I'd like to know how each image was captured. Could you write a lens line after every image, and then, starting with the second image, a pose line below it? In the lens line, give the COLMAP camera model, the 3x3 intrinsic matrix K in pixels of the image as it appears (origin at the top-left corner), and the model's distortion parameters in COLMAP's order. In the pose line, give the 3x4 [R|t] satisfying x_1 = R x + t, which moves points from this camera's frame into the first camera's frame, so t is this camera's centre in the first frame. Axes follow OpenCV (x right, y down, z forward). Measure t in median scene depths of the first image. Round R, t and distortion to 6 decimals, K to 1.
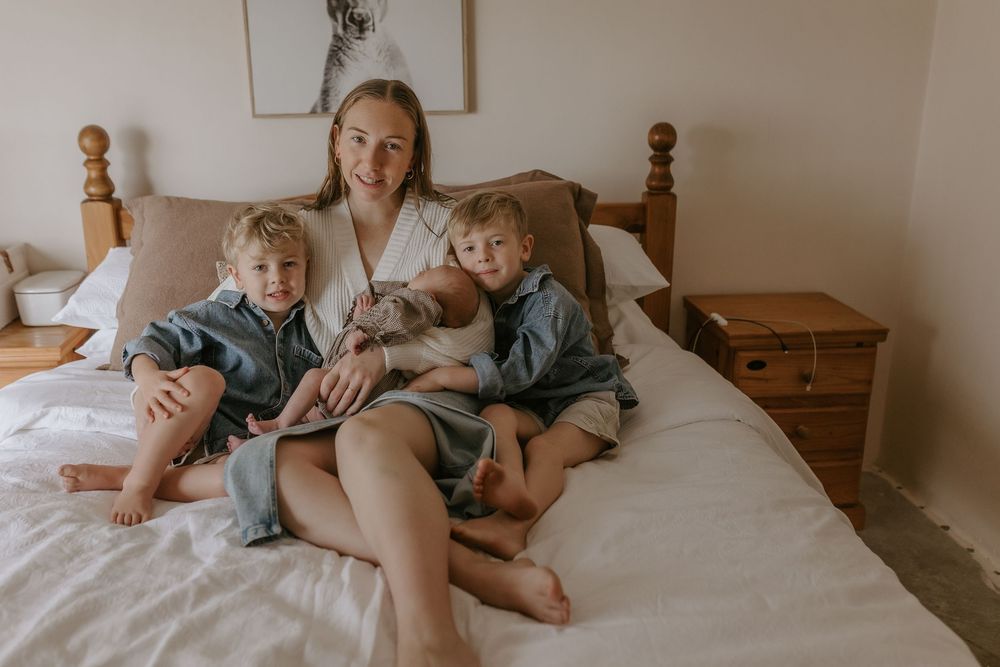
lens RADIAL K [[1011.9, 0, 500.0], [0, 1011.9, 333.5], [0, 0, 1]] dist [0.005648, 0.025983]
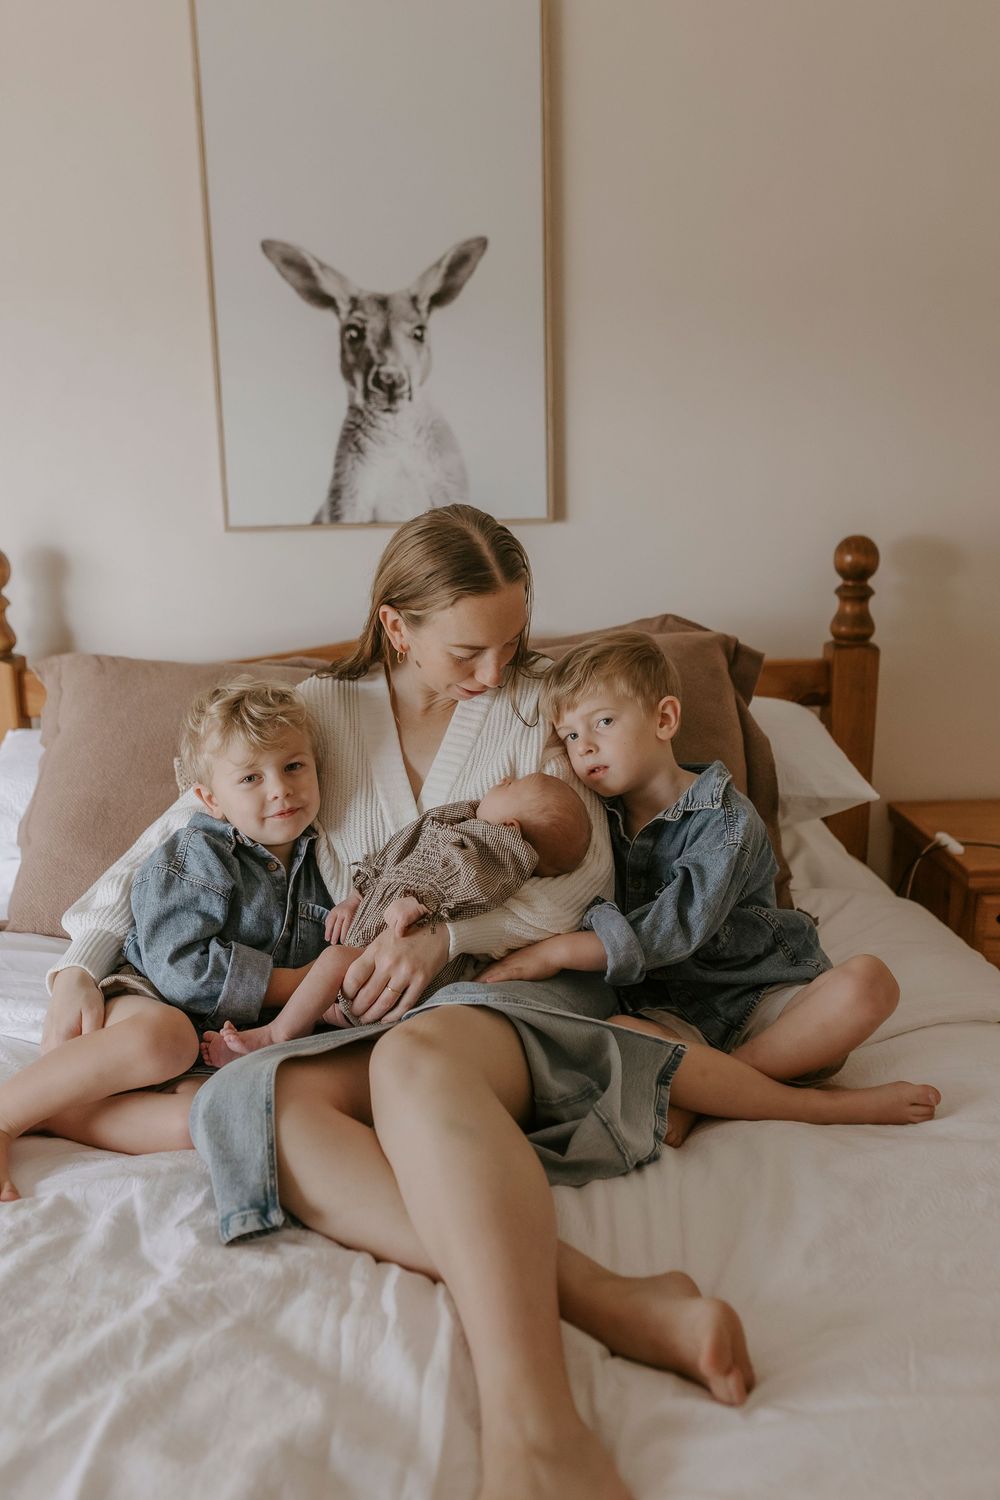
lens RADIAL K [[1517.8, 0, 500.0], [0, 1517.8, 750.0], [0, 0, 1]] dist [0.005648, 0.025983]
pose [[0.998994, 0.001108, -0.044824, -0.027295], [-0.003181, 0.998926, -0.046219, -0.033072], [0.044724, 0.046316, 0.997925, 0.041183]]
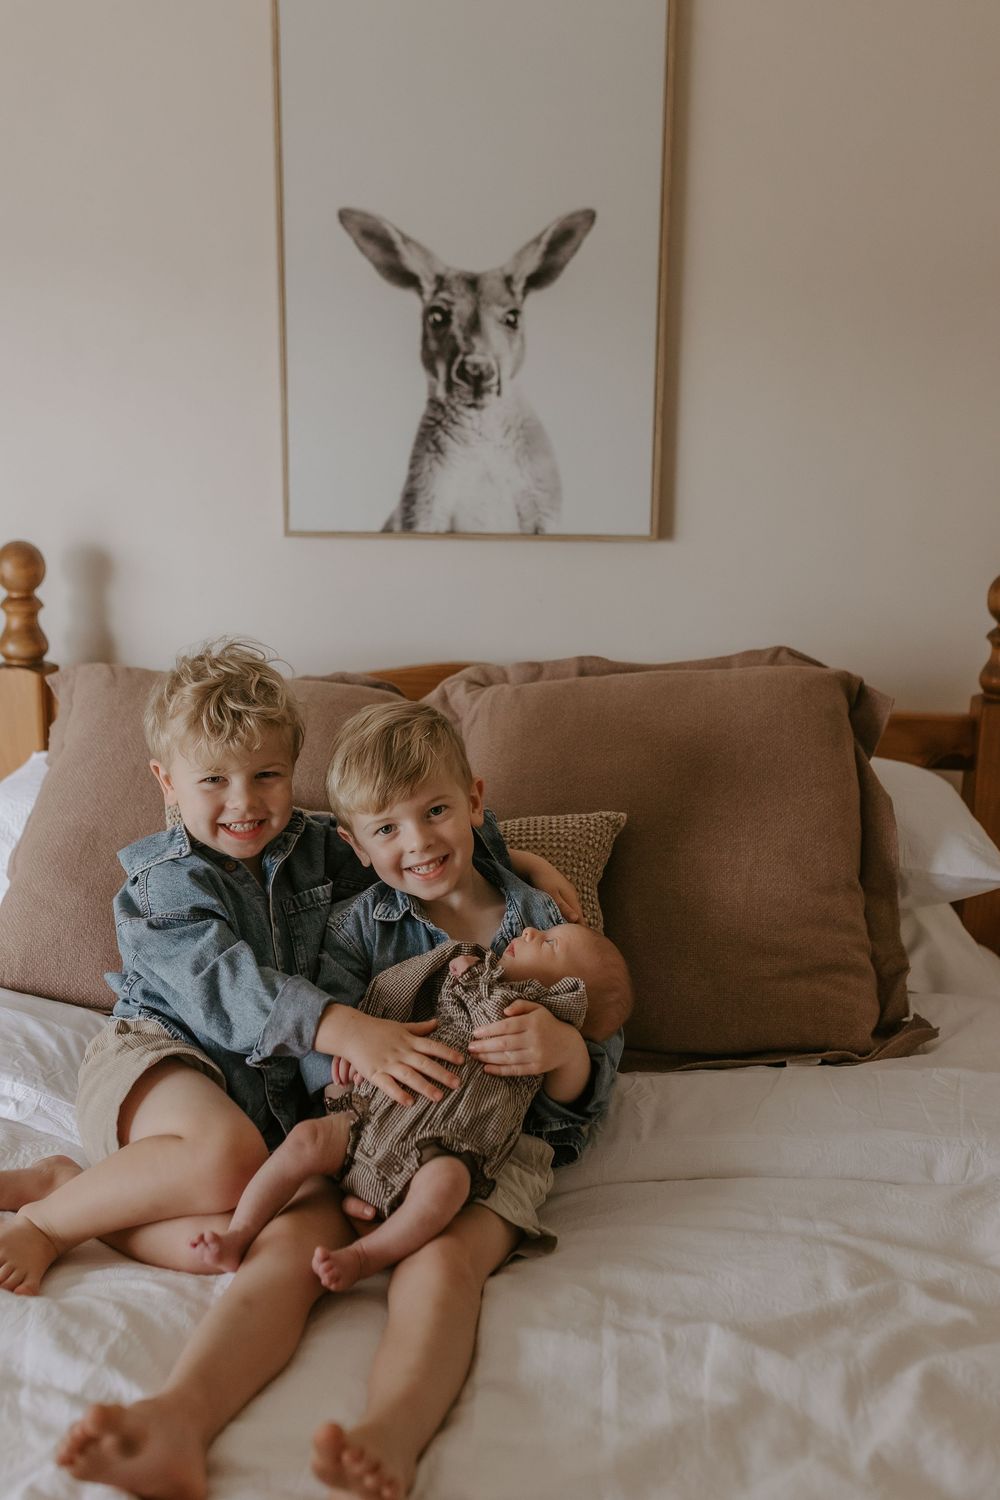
lens RADIAL K [[1517.8, 0, 500.0], [0, 1517.8, 750.0], [0, 0, 1]] dist [0.005648, 0.025983]
pose [[0.988832, 0.050264, -0.140303, 0.008151], [-0.062193, 0.994692, -0.081972, -0.033744], [0.135438, 0.089783, 0.986710, 0.206329]]
